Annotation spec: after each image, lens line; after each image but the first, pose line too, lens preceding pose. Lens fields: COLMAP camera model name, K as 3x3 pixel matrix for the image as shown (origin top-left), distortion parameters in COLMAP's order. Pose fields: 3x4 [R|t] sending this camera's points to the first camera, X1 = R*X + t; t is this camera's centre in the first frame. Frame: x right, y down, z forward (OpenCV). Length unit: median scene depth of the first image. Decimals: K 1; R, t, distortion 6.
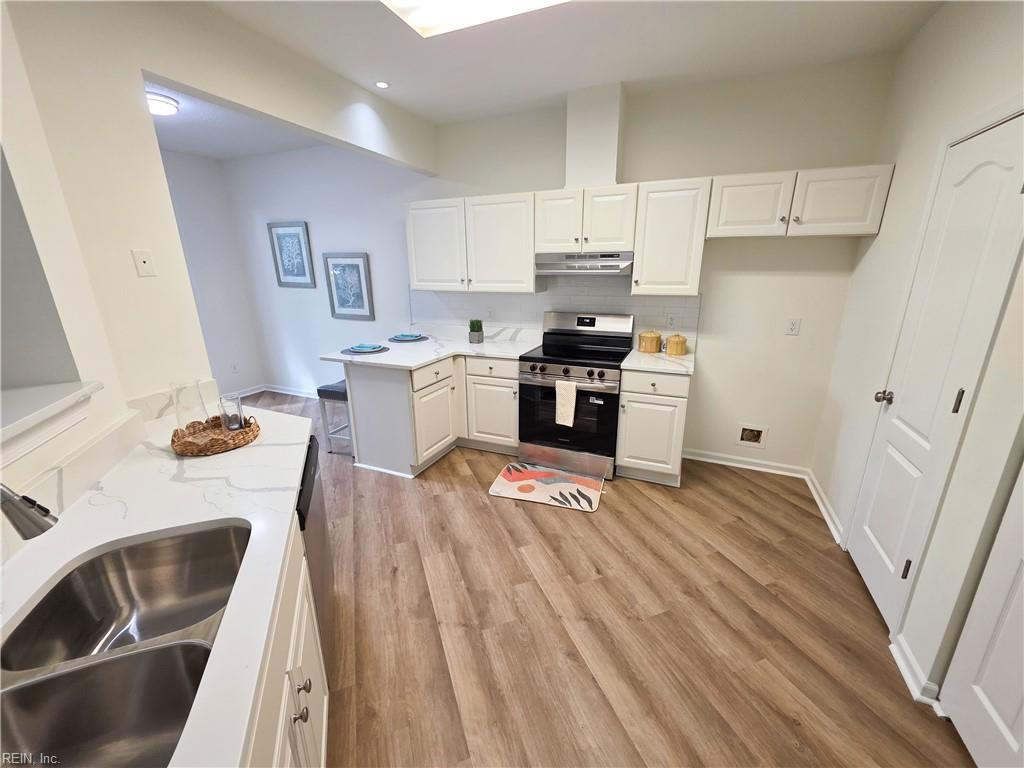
lens RADIAL K [[425.7, 0, 515.9], [0, 425.7, 384.3], [0, 0, 1]] dist [0.002334, -0.000497]
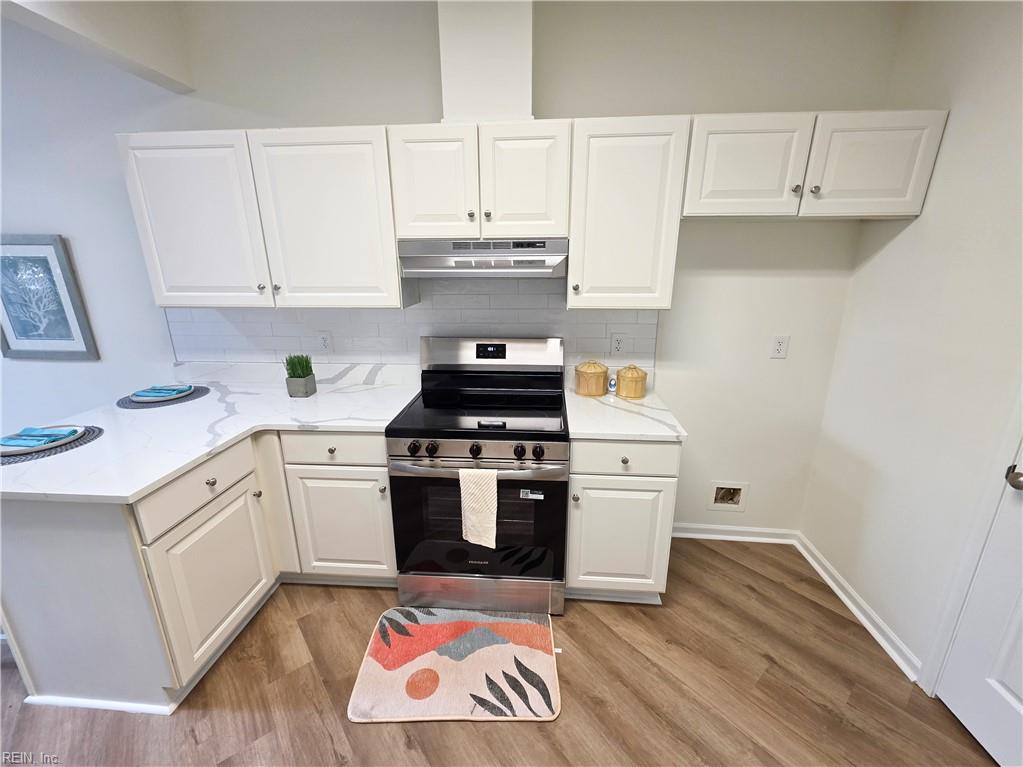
lens RADIAL K [[425.3, 0, 515.4], [0, 425.3, 383.8], [0, 0, 1]] dist [0.002334, -0.000497]
pose [[0.946321, -0.087036, 0.311290, 0.001043], [0.084165, 0.996194, 0.022673, -0.123263], [-0.312079, 0.004744, 0.950044, 0.442907]]
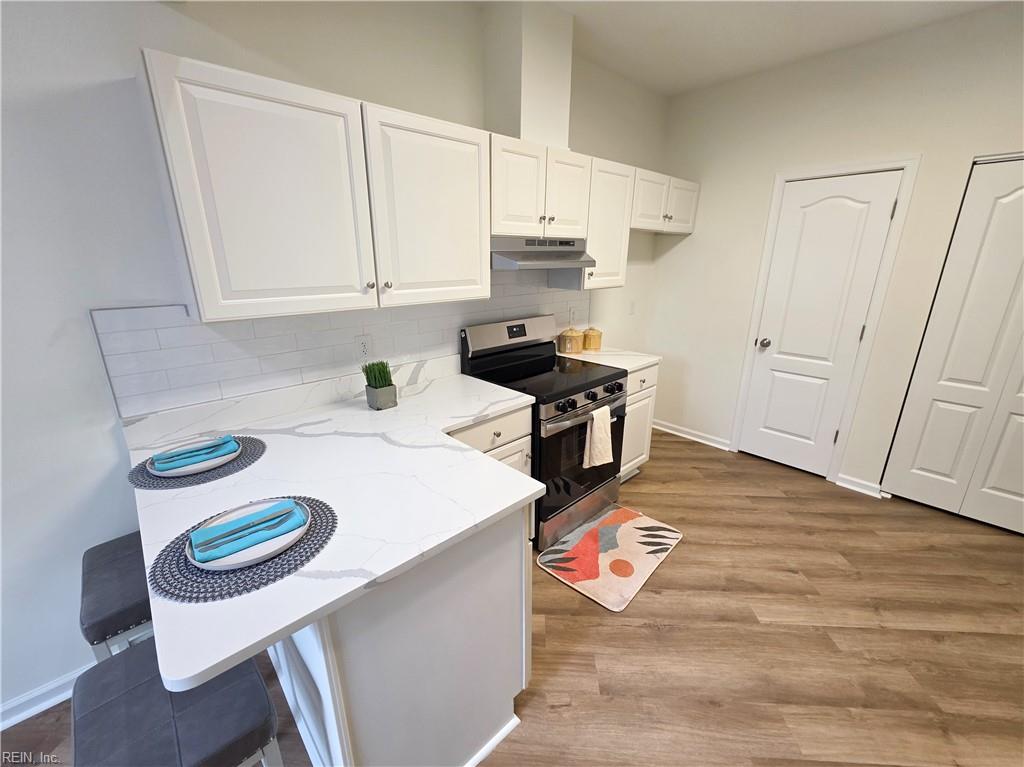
lens RADIAL K [[409.5, 0, 512.0], [0, 409.5, 383.5], [0, 0, 1]] dist [-0.010518, -0.000273]
pose [[0.409556, -0.261402, 0.874033, -0.550007], [0.248007, 0.953890, 0.169074, -0.204751], [-0.877927, 0.147521, 0.455501, 0.774752]]
